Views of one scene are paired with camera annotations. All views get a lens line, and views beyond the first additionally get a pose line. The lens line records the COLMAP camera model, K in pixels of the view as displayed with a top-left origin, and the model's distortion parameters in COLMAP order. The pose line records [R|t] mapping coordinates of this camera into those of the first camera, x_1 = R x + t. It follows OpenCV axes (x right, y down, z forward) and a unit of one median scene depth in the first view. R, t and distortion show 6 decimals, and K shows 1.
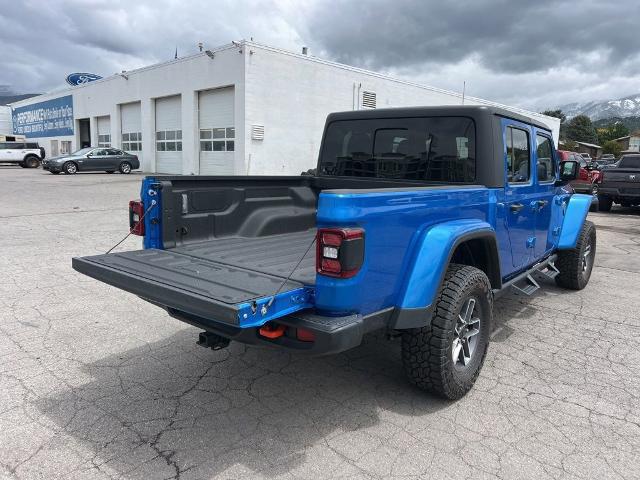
lens RADIAL K [[483.0, 0, 319.8], [0, 483.0, 244.3], [0, 0, 1]] dist [0.044971, -0.050133]
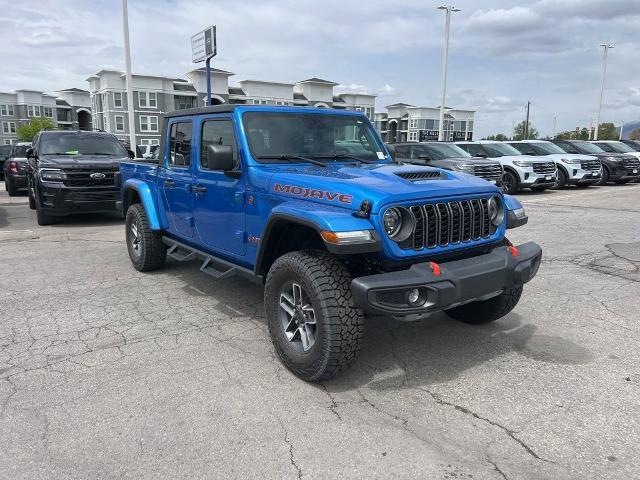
lens RADIAL K [[483.0, 0, 316.8], [0, 483.0, 238.7], [0, 0, 1]] dist [0.044971, -0.050133]
pose [[-0.252783, 0.152550, -0.955421, 0.496614], [-0.170982, 0.964906, 0.199303, -0.082417], [0.952295, 0.213741, -0.217829, 0.530238]]
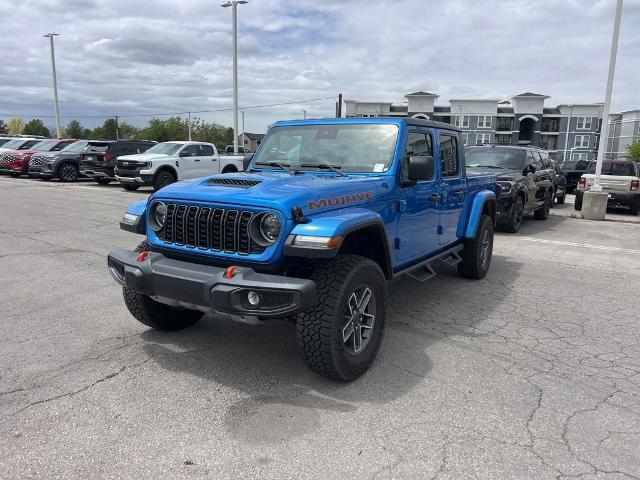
lens RADIAL K [[483.0, 0, 325.2], [0, 483.0, 239.4], [0, 0, 1]] dist [0.044971, -0.050133]
pose [[-0.987971, -0.026548, -0.152342, 0.201217], [-0.075966, 0.941411, 0.328595, -0.138585], [0.134693, 0.336215, -0.932104, 0.802058]]
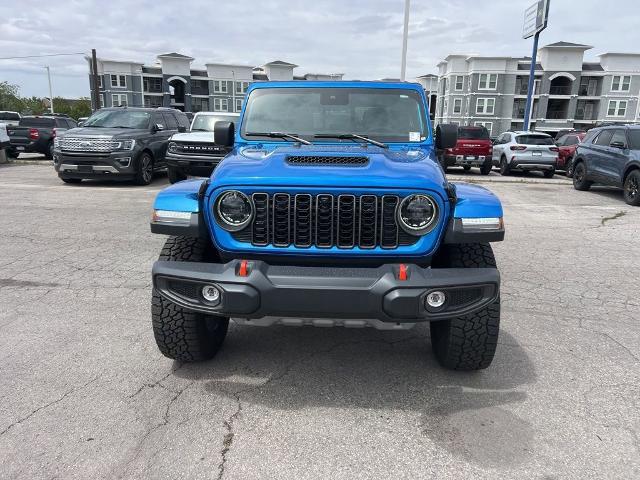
lens RADIAL K [[483.0, 0, 324.5], [0, 483.0, 236.7], [0, 0, 1]] dist [0.044971, -0.050133]
pose [[-0.799565, 0.091983, -0.593494, 0.349859], [-0.140214, 0.932303, 0.333393, -0.114272], [0.583982, 0.349786, -0.732540, 0.696123]]
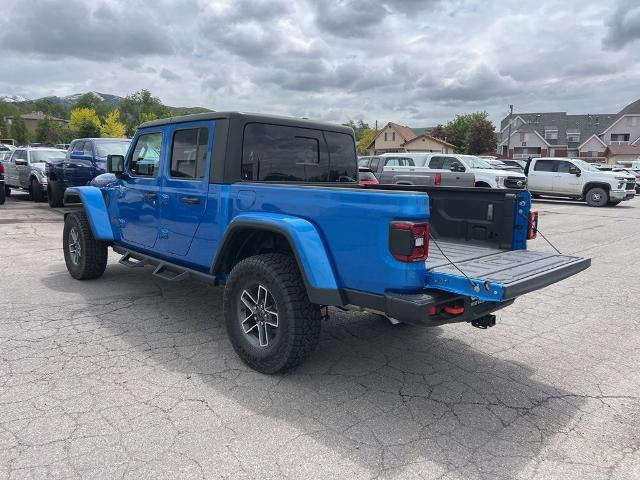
lens RADIAL K [[483.0, 0, 323.8], [0, 483.0, 241.9], [0, 0, 1]] dist [0.044971, -0.050133]
pose [[0.094535, -0.169034, 0.981066, -0.311510], [0.146553, 0.977106, 0.154230, -0.053216], [-0.984675, 0.129198, 0.117143, 0.268932]]
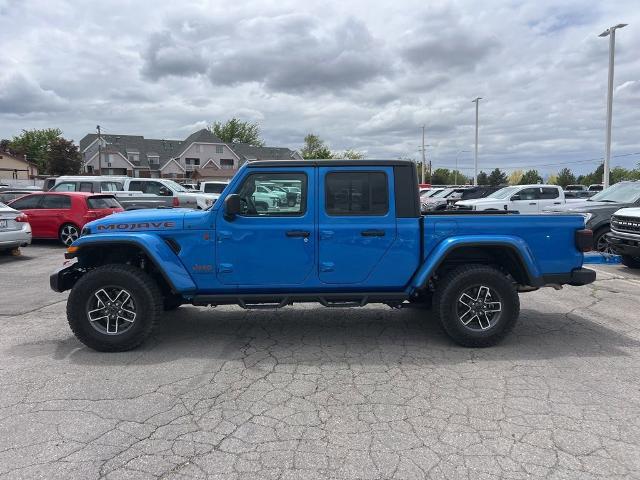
lens RADIAL K [[483.0, 0, 325.8], [0, 483.0, 238.5], [0, 0, 1]] dist [0.044971, -0.050133]
pose [[-0.690478, -0.091198, 0.717581, -0.239636], [0.103239, 0.969441, 0.222546, -0.131003], [-0.715948, 0.227746, -0.659962, 0.687544]]
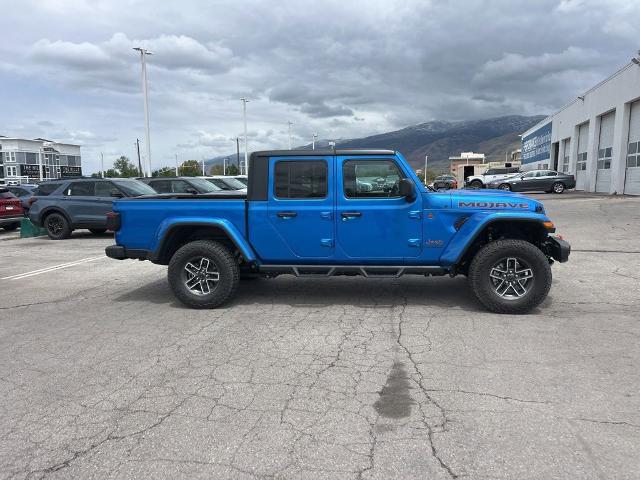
lens RADIAL K [[483.0, 0, 324.6], [0, 483.0, 244.2], [0, 0, 1]] dist [0.044971, -0.050133]
pose [[0.519177, 0.078687, -0.851037, 0.541384], [-0.113965, 0.993234, 0.022310, -0.010055], [0.847034, 0.085405, 0.524632, 0.099607]]
